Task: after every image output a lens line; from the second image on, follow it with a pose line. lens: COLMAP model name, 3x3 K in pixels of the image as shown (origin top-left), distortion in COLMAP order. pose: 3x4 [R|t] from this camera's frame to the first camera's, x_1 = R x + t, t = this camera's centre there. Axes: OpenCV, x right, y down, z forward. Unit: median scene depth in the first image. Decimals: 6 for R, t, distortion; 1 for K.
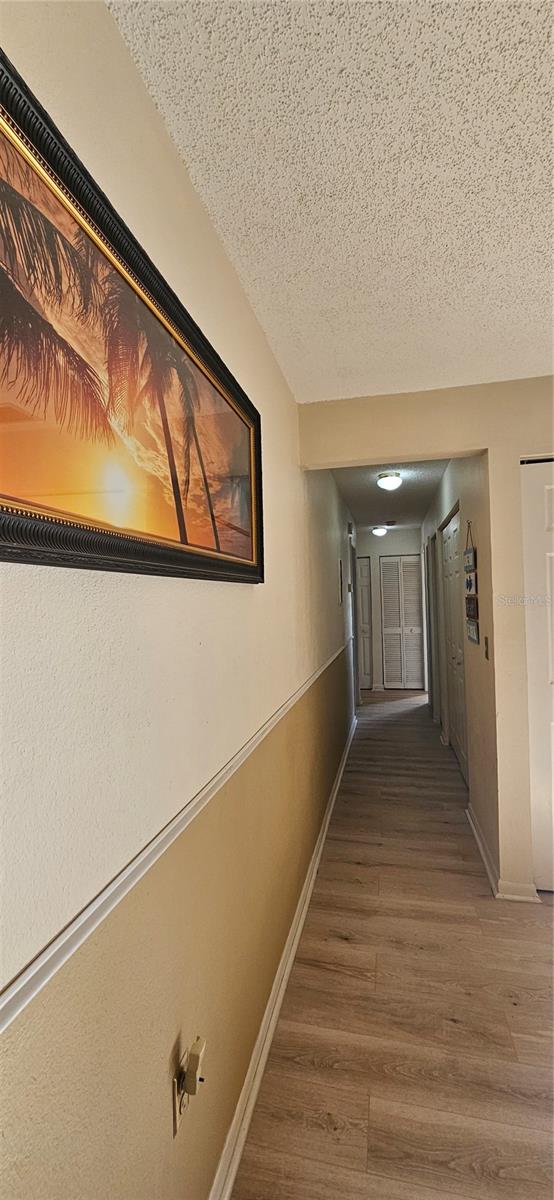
lens RADIAL K [[487.7, 0, 272.3], [0, 487.7, 599.5], [0, 0, 1]] dist [-0.001606, 0.000232]
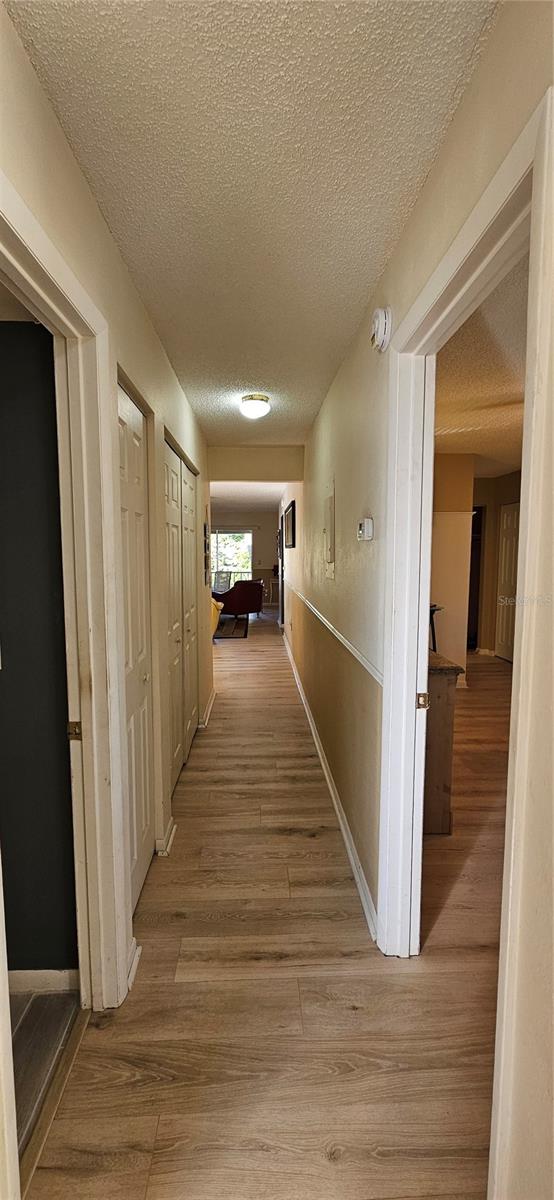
lens RADIAL K [[487.7, 0, 272.3], [0, 487.7, 599.5], [0, 0, 1]] dist [-0.001606, 0.000232]
pose [[-0.964541, 0.055575, -0.258015, 0.476339], [0.029071, 0.994002, 0.105424, -0.015048], [0.262327, 0.094185, -0.960372, 1.962560]]
